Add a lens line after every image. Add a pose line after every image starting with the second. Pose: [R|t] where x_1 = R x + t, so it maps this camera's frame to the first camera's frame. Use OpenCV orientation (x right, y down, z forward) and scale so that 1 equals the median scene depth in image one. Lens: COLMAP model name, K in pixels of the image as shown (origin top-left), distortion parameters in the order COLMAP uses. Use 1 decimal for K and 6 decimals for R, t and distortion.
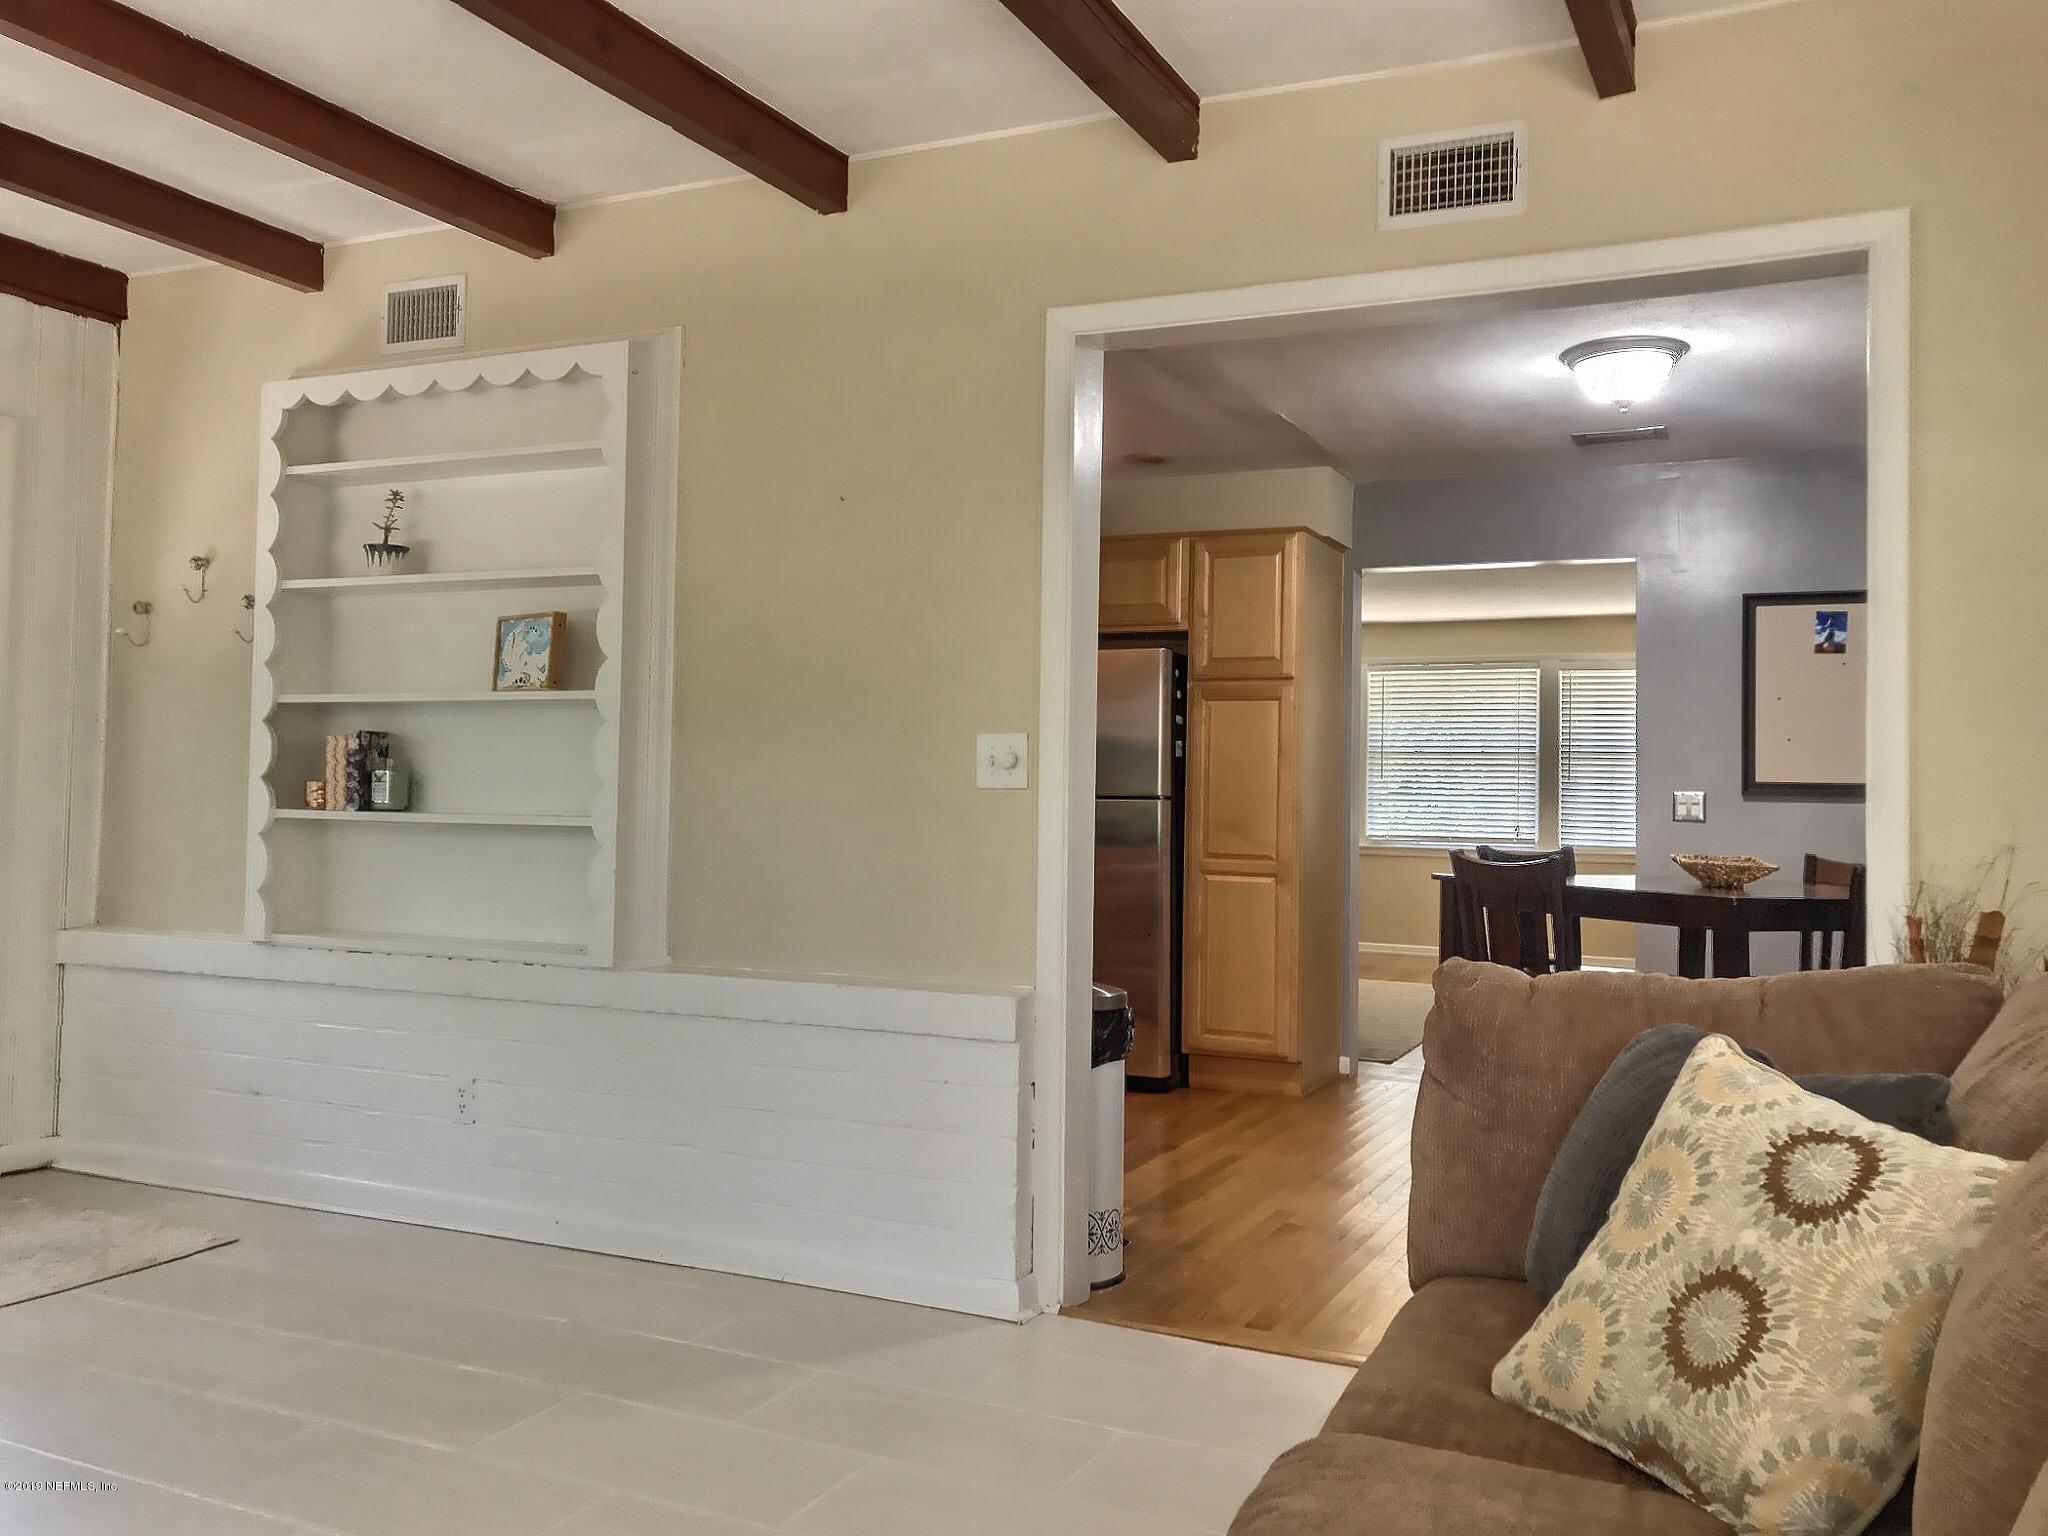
lens RADIAL K [[1738.5, 0, 1012.4], [0, 1738.5, 769.8], [0, 0, 1]] dist [0.038779, -0.027723]
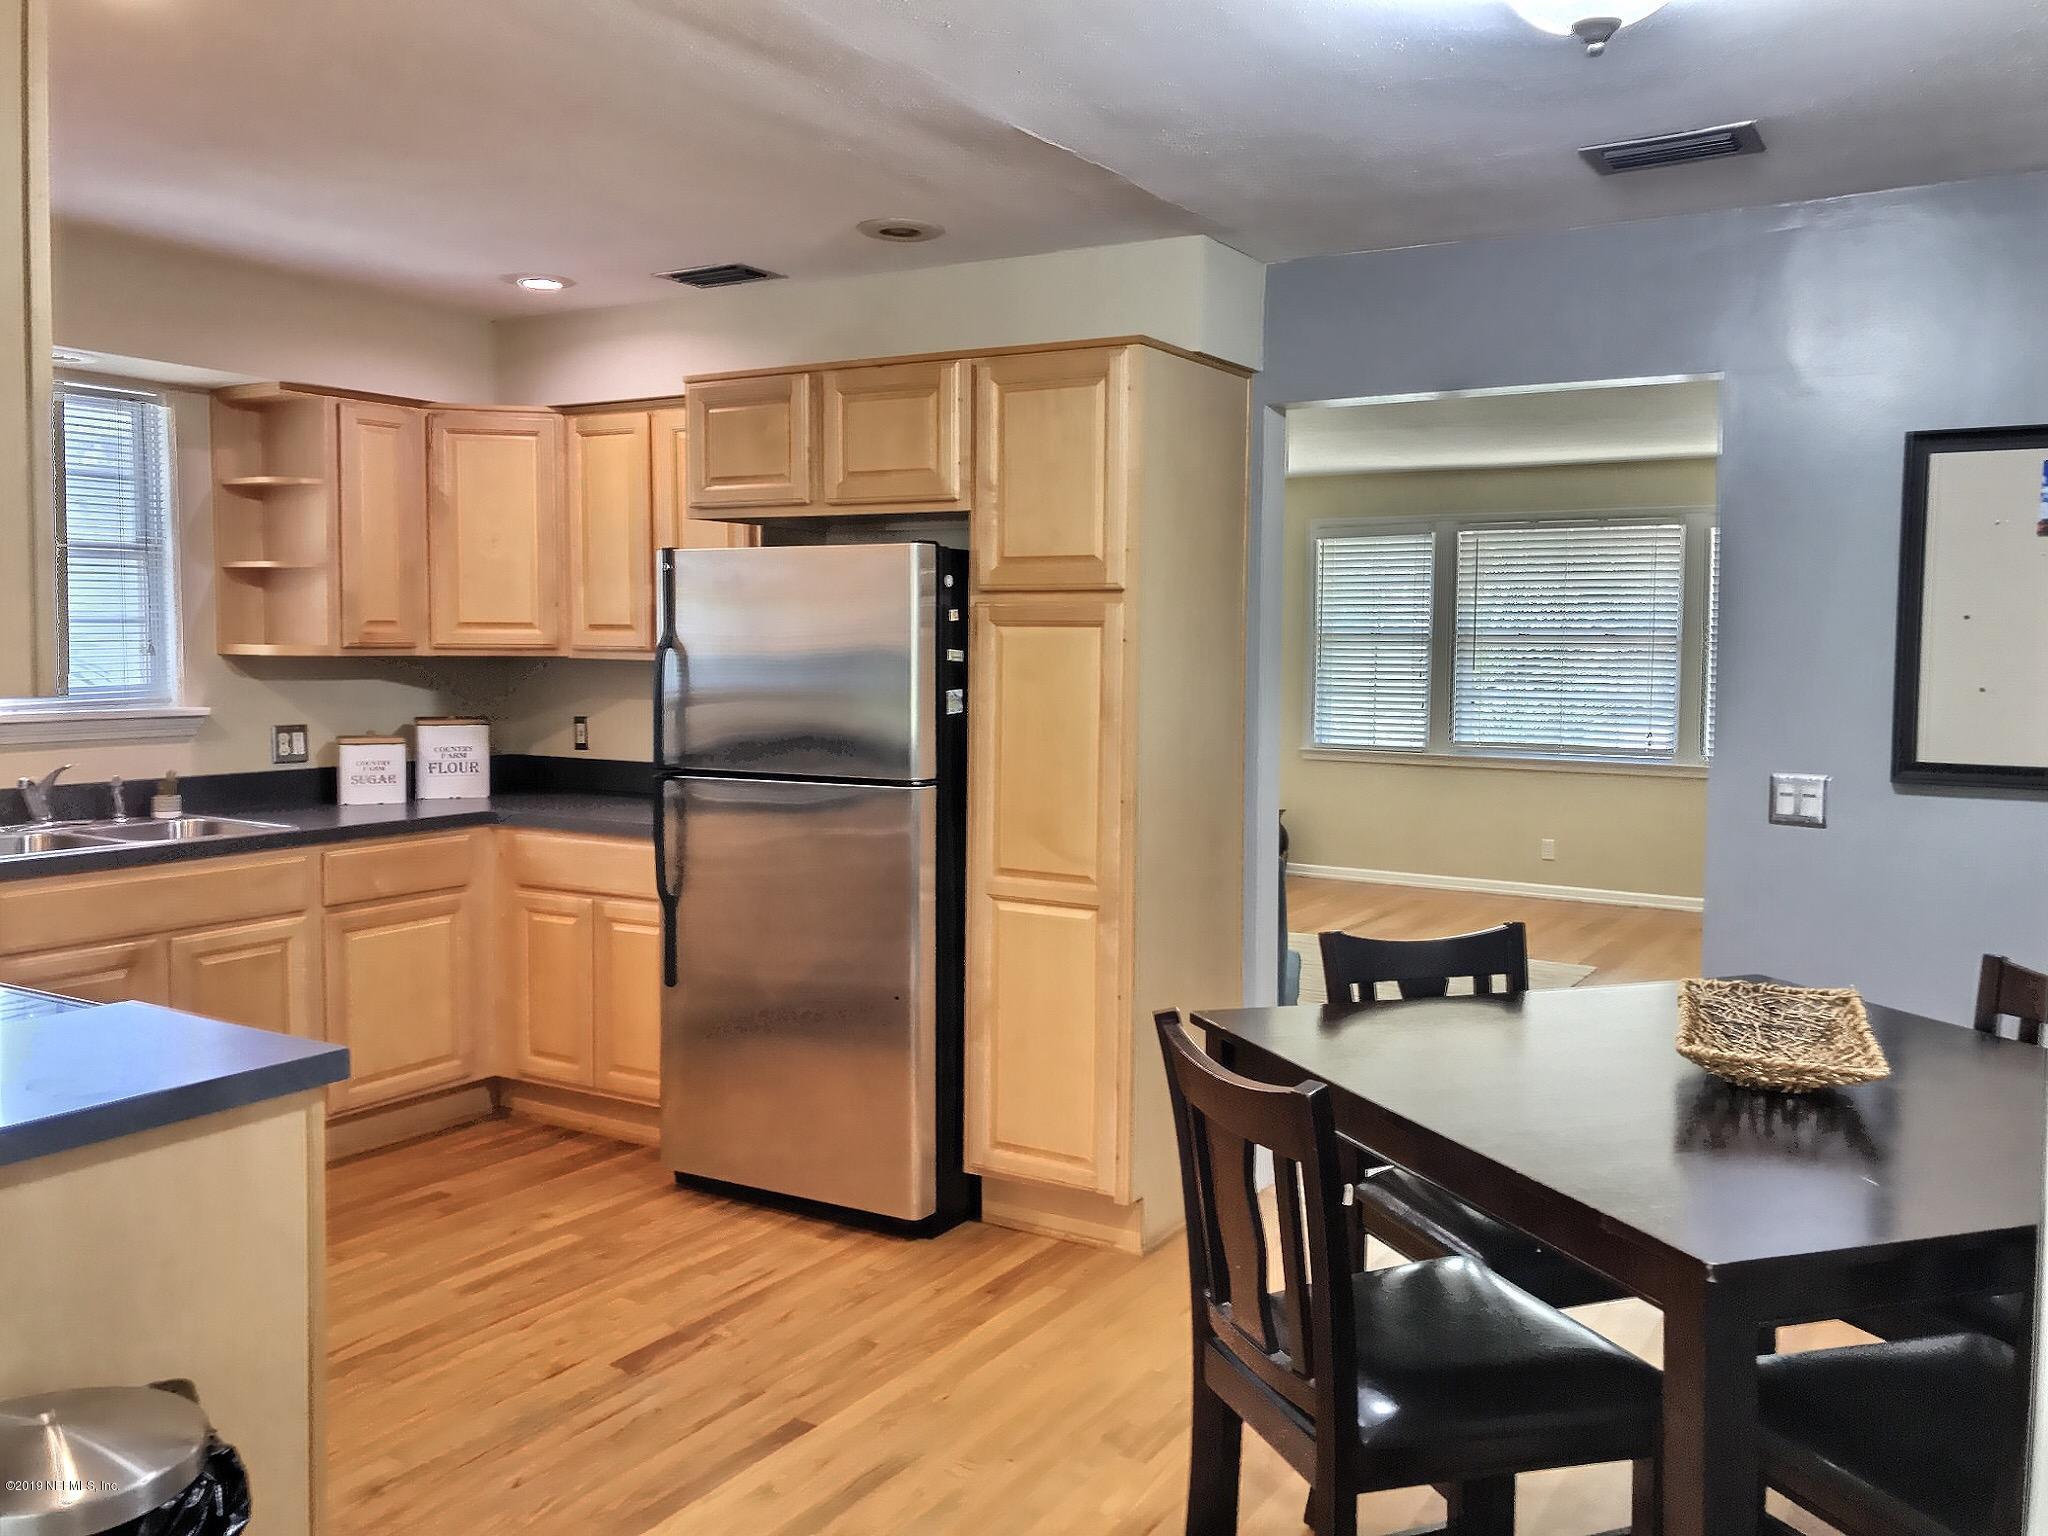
lens RADIAL K [[1738.5, 0, 1015.0], [0, 1738.5, 760.3], [0, 0, 1]] dist [0.038779, -0.027723]
pose [[0.992436, 0.000630, -0.122760, 0.195431], [0.010192, 0.996112, 0.087506, -0.046031], [0.122338, -0.088096, 0.988571, 0.381516]]
